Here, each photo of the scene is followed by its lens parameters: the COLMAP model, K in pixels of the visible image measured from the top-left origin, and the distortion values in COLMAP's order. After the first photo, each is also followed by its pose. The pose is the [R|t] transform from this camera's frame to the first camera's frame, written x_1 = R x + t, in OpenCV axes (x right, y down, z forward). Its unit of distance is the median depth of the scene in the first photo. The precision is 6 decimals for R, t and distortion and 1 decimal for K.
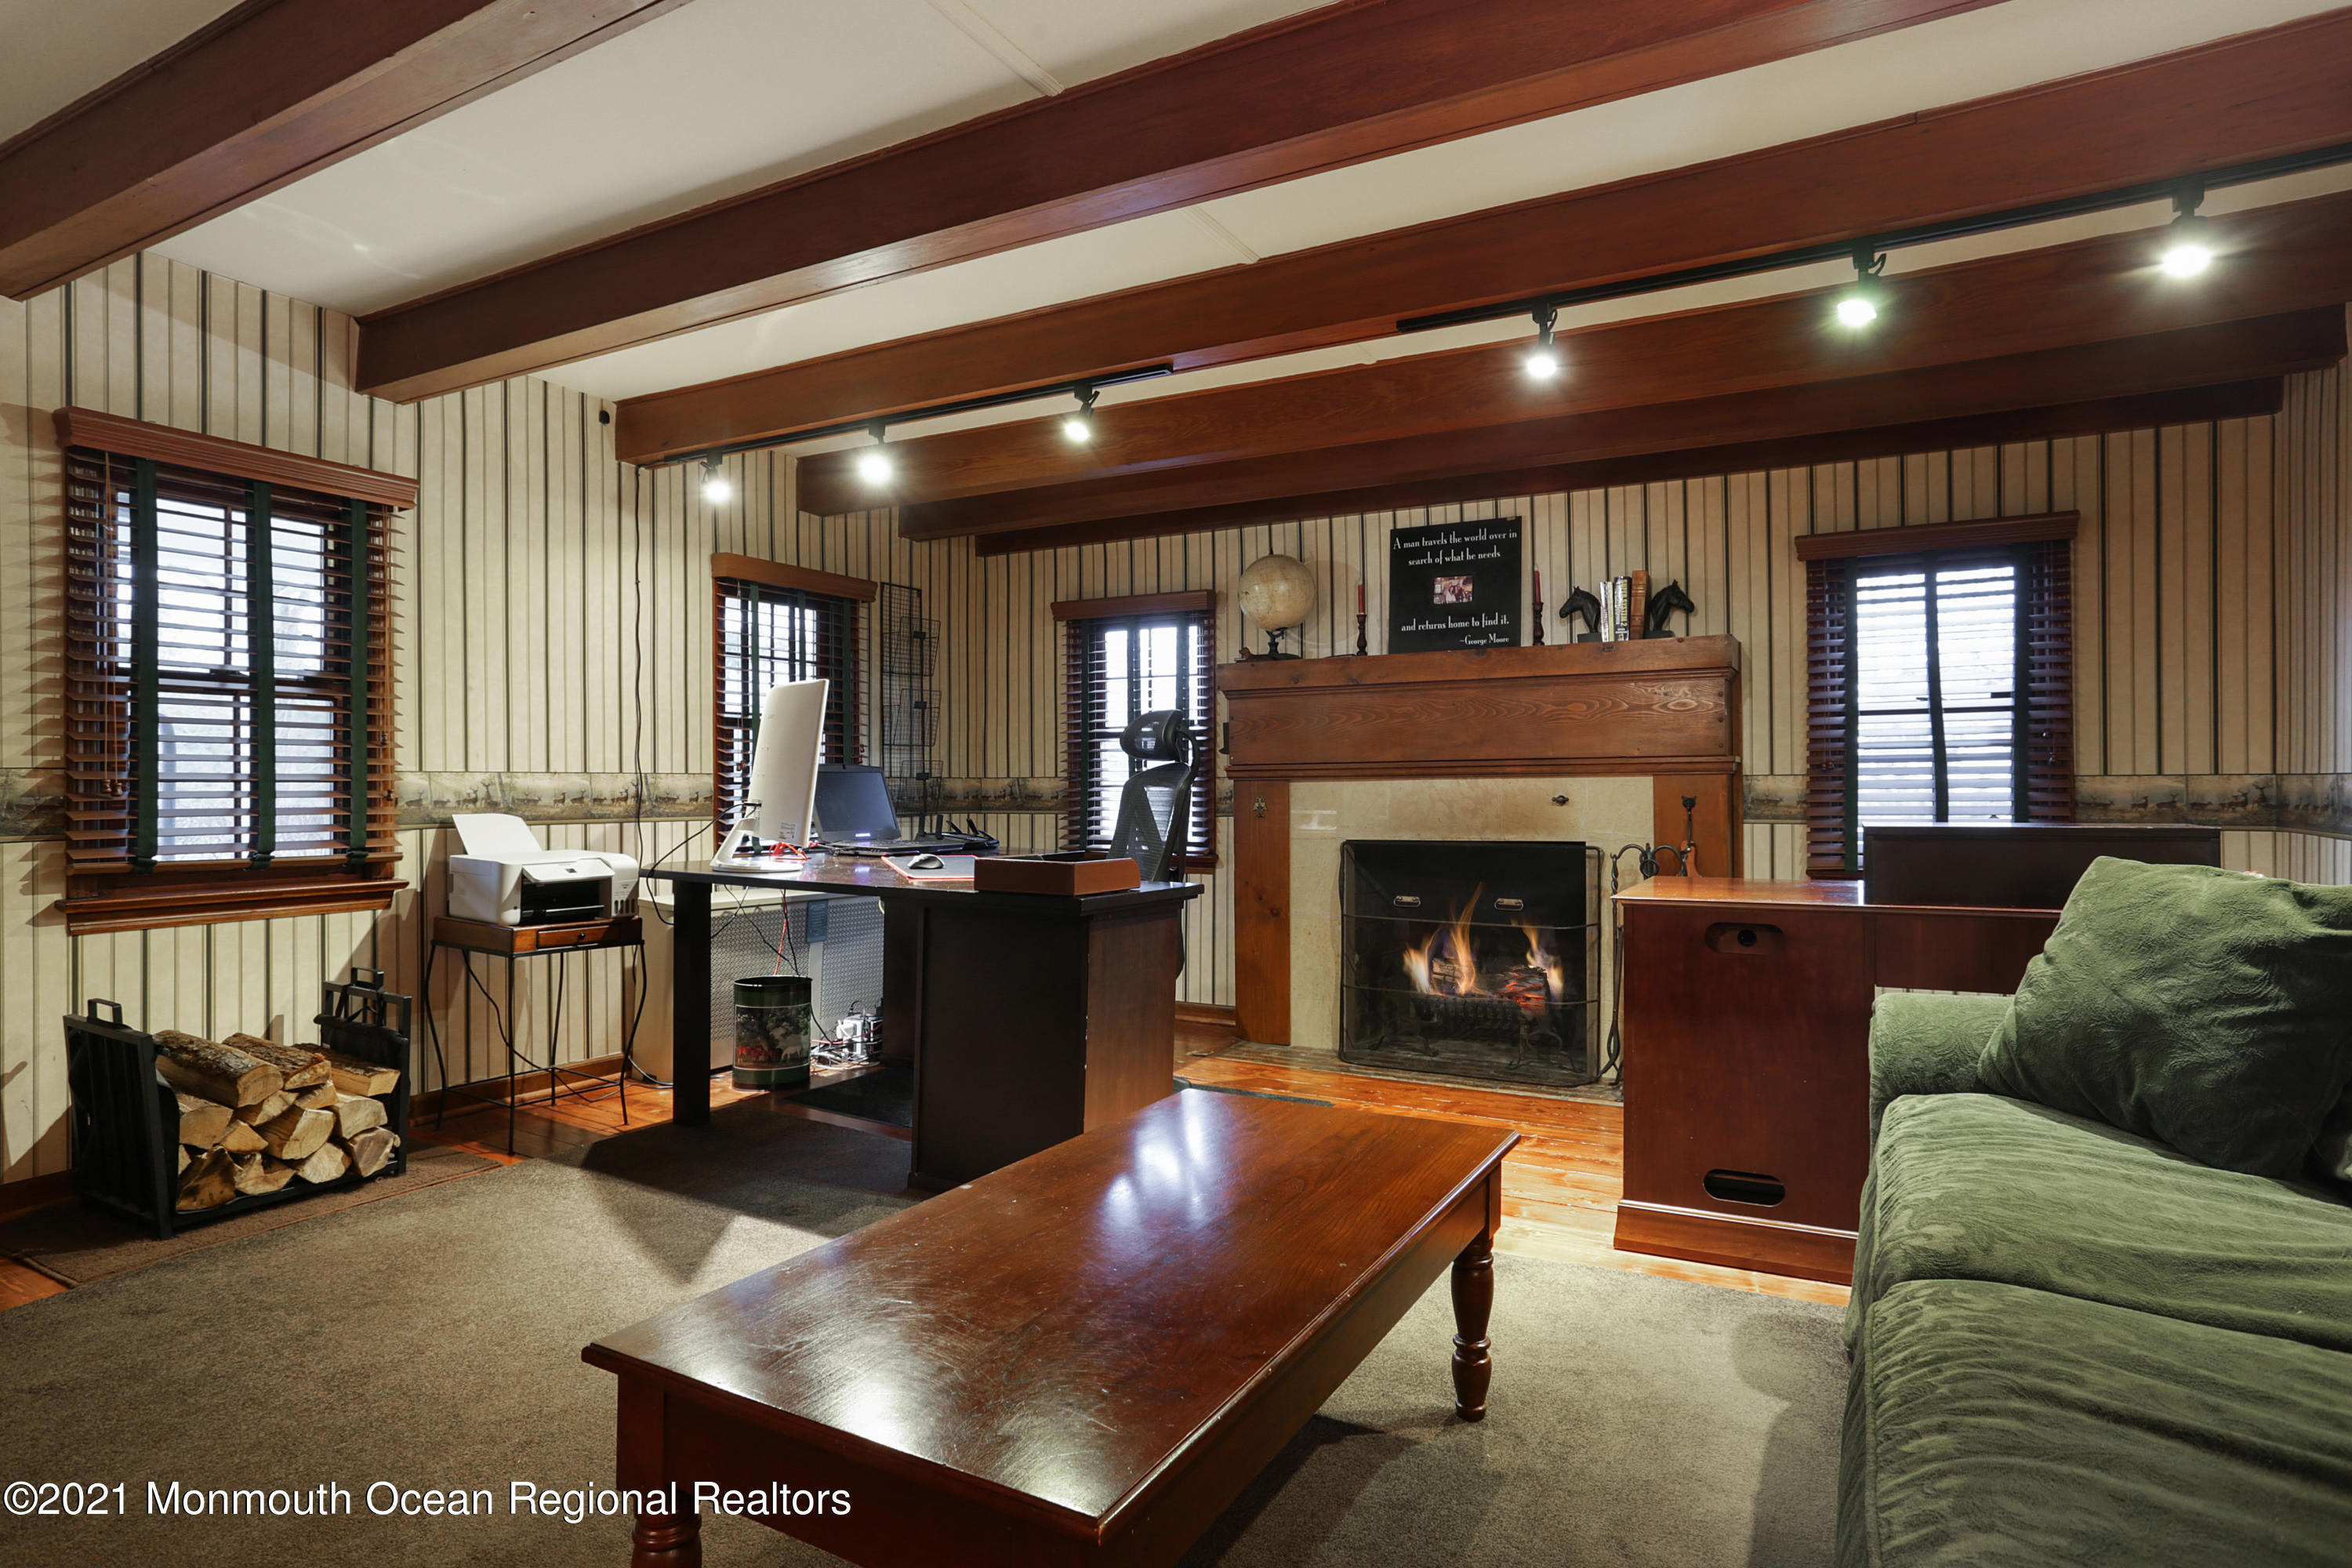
lens RADIAL K [[1264.5, 0, 1170.4], [0, 1264.5, 787.1], [0, 0, 1]] dist [0.000609, 0.000272]
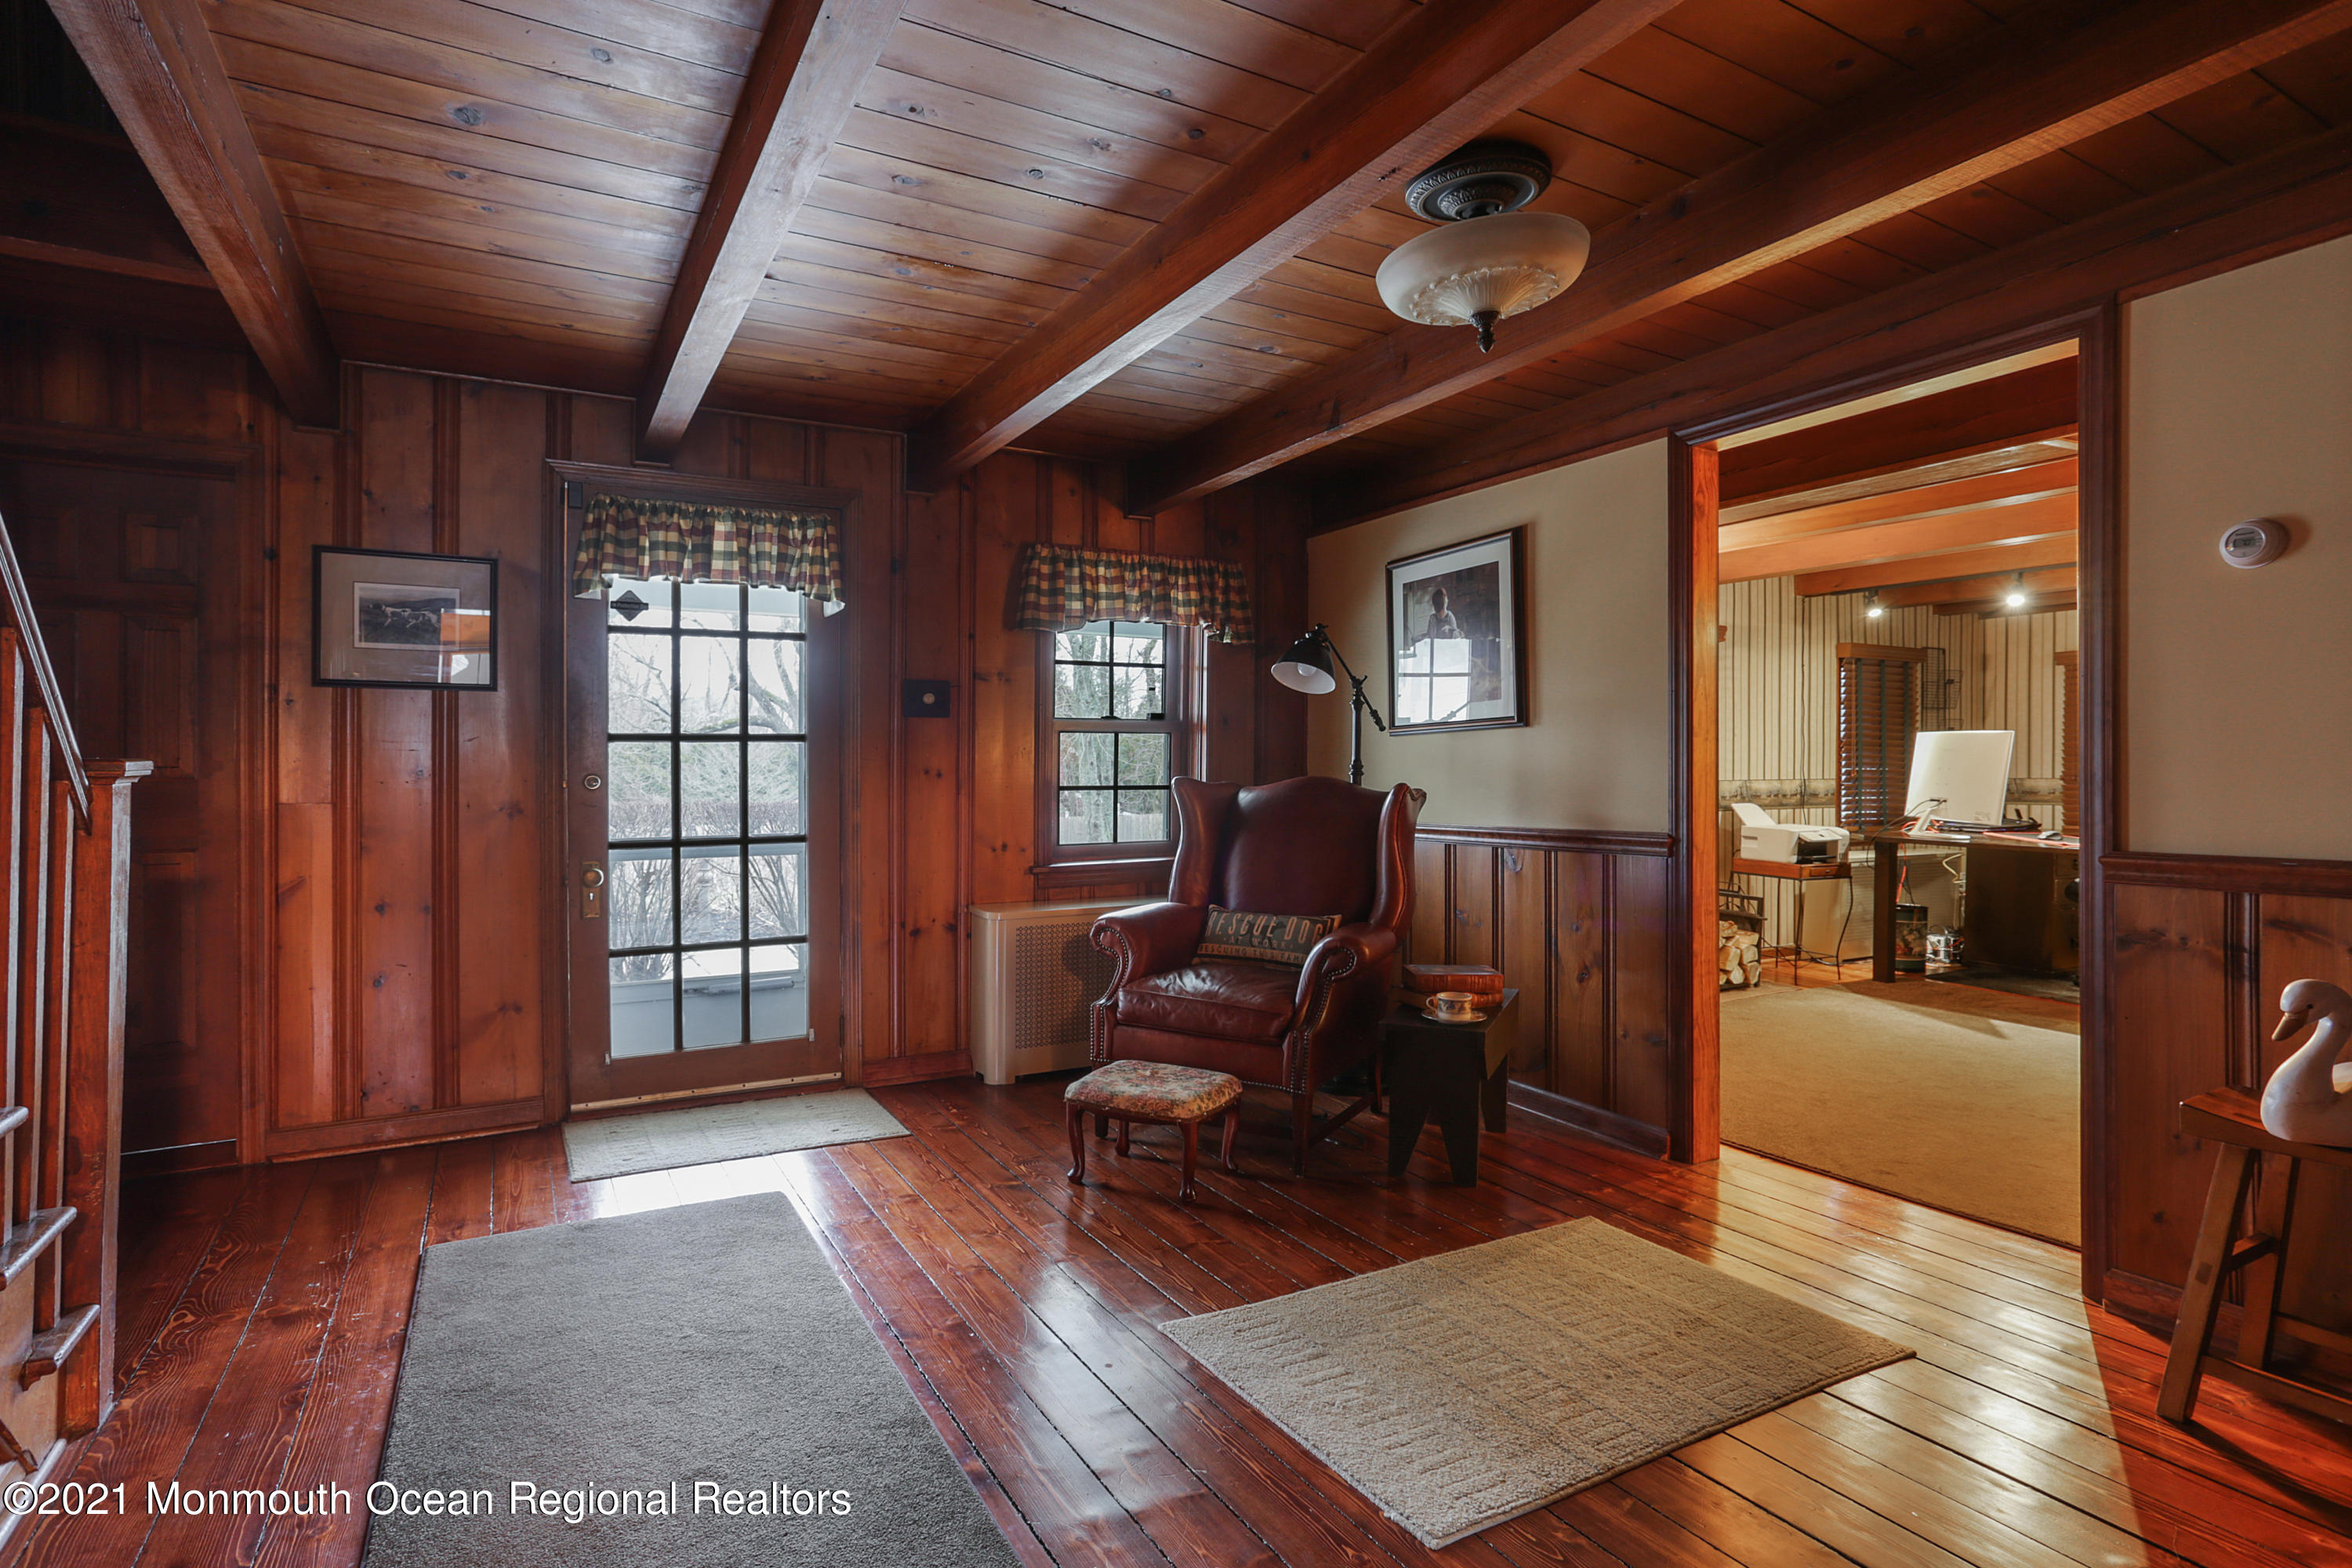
lens RADIAL K [[1176.4, 0, 1178.9], [0, 1176.4, 783.7], [0, 0, 1]] dist [-0.003960, -0.000351]
pose [[0.856580, 0.002614, -0.516008, -0.332082], [0.003001, 0.999945, 0.010046, -0.023836], [0.516006, -0.010153, 0.856525, -0.784425]]
